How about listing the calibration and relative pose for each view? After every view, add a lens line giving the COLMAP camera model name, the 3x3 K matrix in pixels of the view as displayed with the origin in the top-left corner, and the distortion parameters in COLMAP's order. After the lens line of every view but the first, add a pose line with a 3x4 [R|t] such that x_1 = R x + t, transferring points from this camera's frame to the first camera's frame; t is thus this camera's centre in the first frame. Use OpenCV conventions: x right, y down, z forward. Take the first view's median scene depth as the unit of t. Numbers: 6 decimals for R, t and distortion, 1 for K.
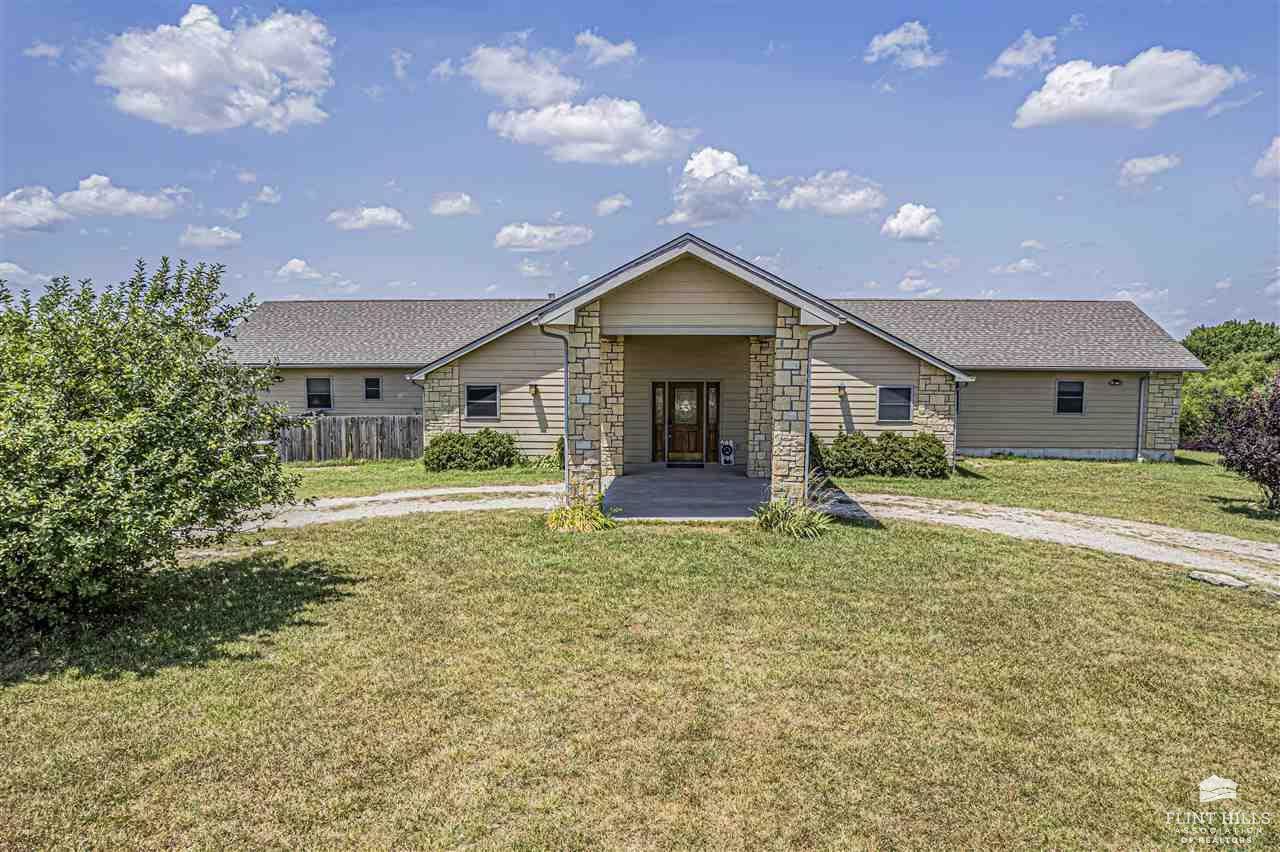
lens RADIAL K [[789.7, 0, 598.7], [0, 789.7, 406.8], [0, 0, 1]] dist [-0.113900, 0.061682]
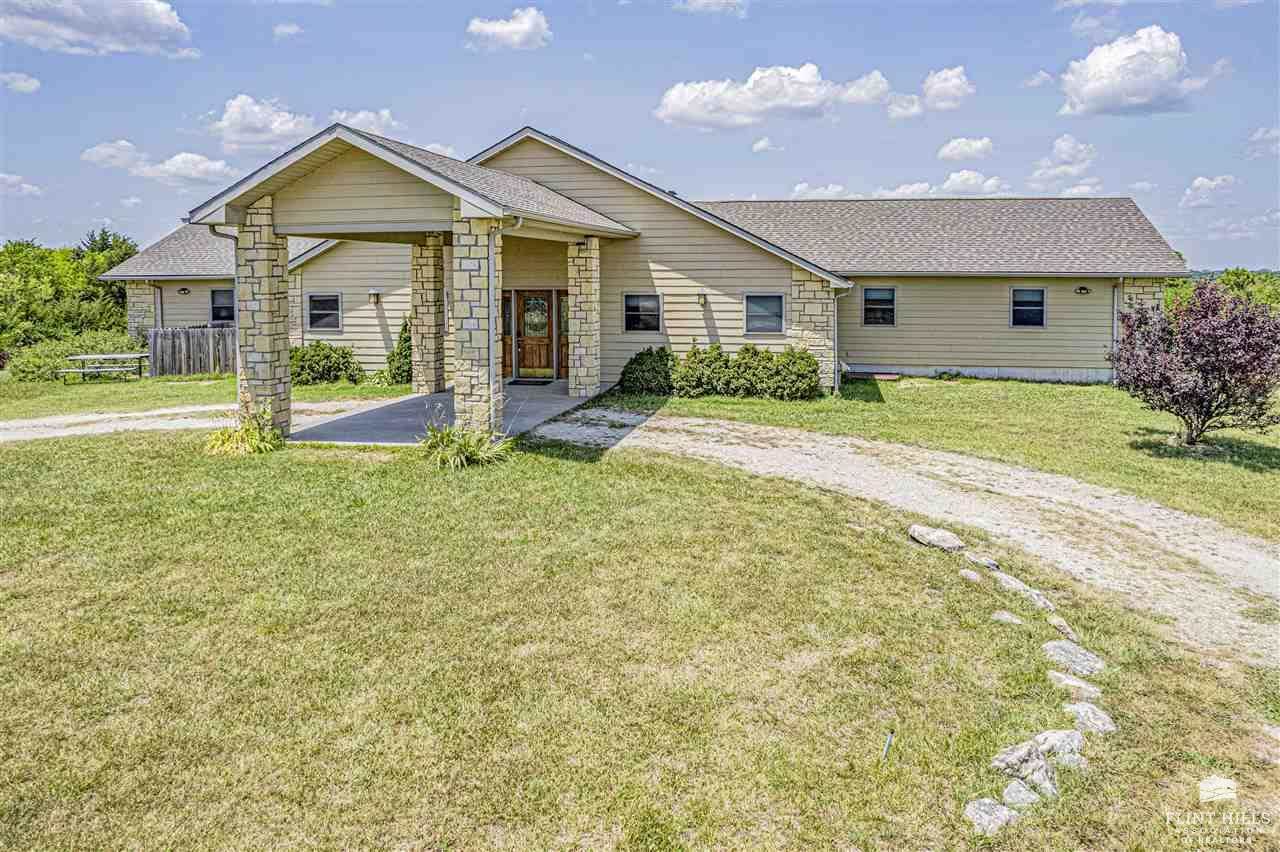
lens RADIAL K [[803.7, 0, 640.7], [0, 803.7, 349.9], [0, 0, 1]] dist [-0.063744, 0.000641]
pose [[0.995432, 0.003845, -0.095395, 0.338000], [-0.000673, 0.999447, 0.033254, 0.006630], [0.095470, -0.033037, 0.994884, 0.097015]]
